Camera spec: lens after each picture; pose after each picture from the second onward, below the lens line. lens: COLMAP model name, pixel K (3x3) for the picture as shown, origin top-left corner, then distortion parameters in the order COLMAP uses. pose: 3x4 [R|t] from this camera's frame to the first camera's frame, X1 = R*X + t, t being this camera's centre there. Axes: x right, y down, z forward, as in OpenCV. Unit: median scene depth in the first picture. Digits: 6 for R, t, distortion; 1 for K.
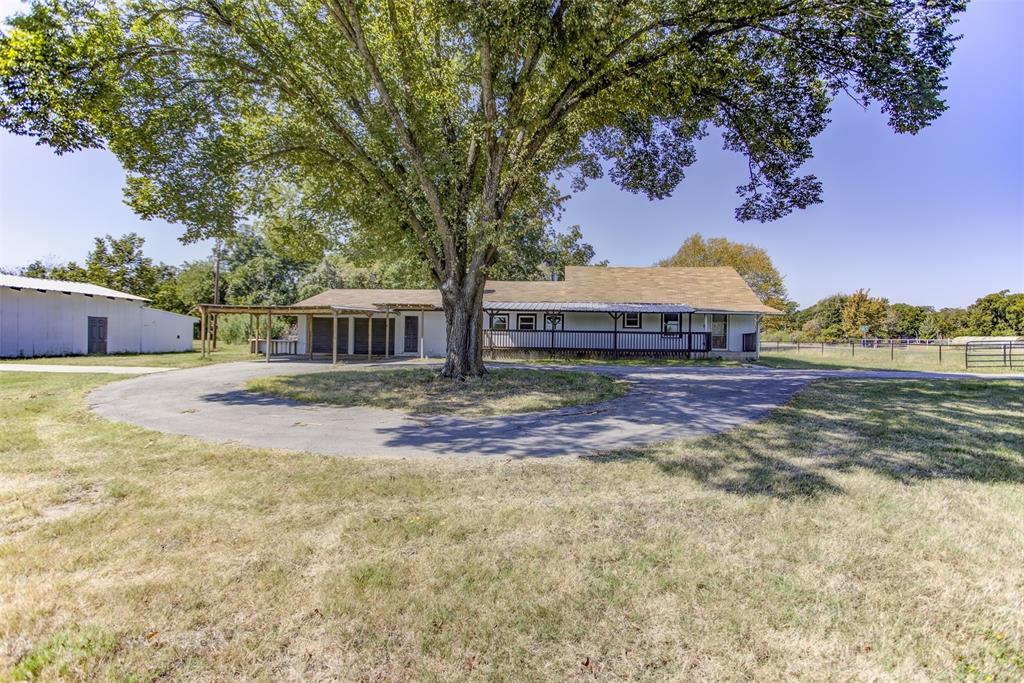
lens RADIAL K [[478.7, 0, 514.4], [0, 478.7, 344.3], [0, 0, 1]] dist [0.003288, -0.001754]
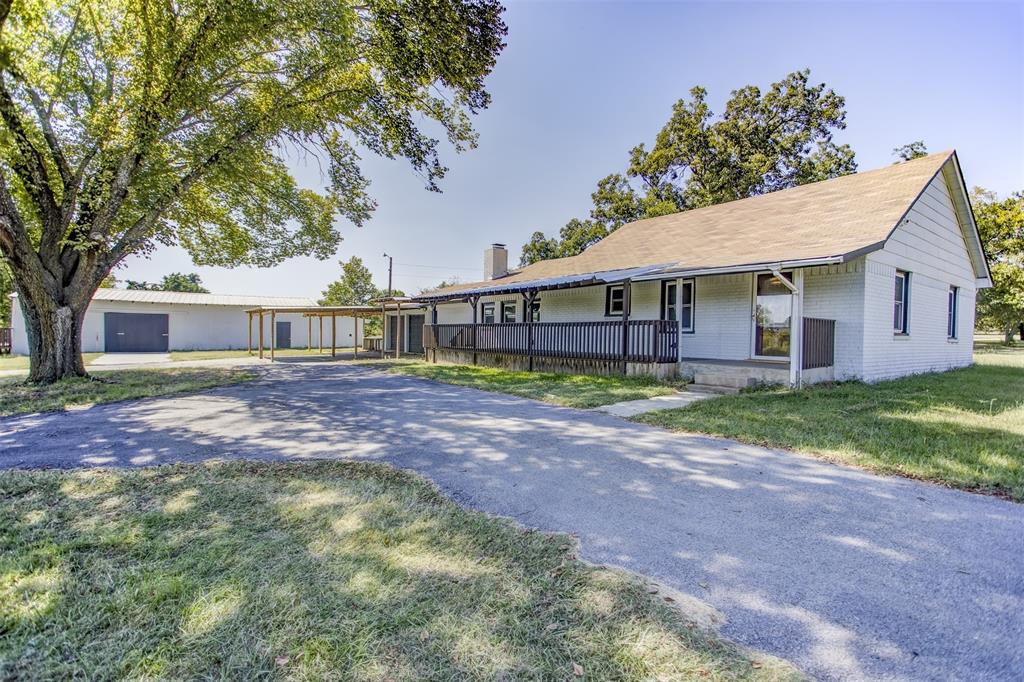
lens RADIAL K [[478.7, 0, 517.3], [0, 478.7, 341.1], [0, 0, 1]] dist [0.003288, -0.001754]
pose [[0.672252, 0.000811, -0.740322, 1.281376], [0.001710, 0.999995, 0.002648, -0.012464], [0.740321, -0.003046, 0.672247, 1.195822]]
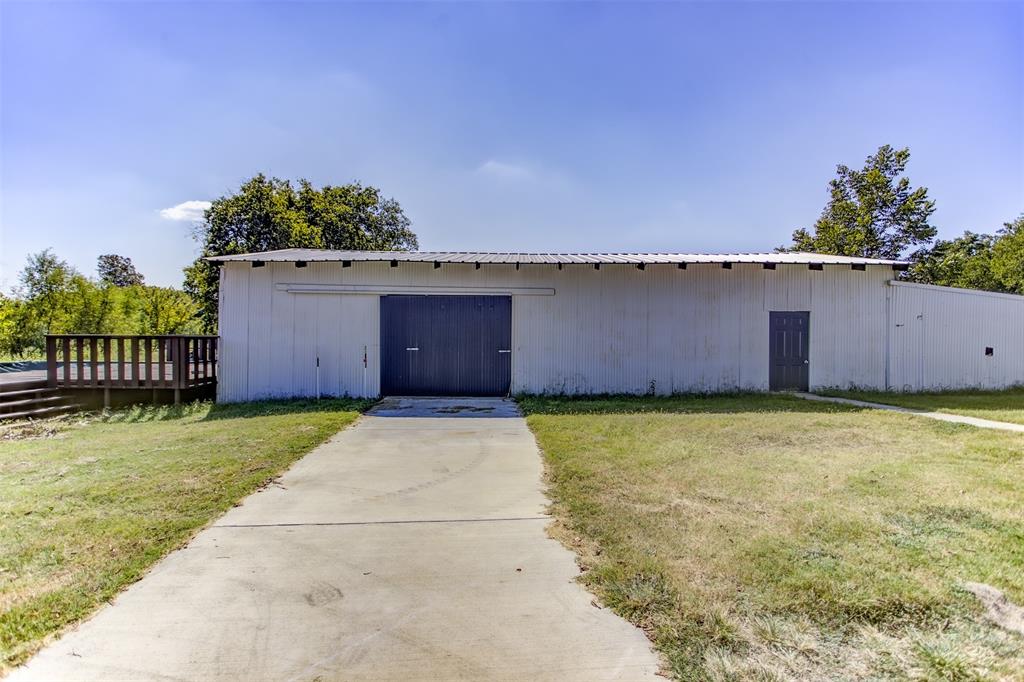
lens RADIAL K [[478.7, 0, 511.9], [0, 478.7, 335.3], [0, 0, 1]] dist [0.003288, -0.001754]
pose [[0.166553, -0.009964, -0.985982, -0.953553], [-0.002107, 0.999943, -0.010461, -0.062928], [0.986030, 0.003820, 0.166522, 1.382172]]
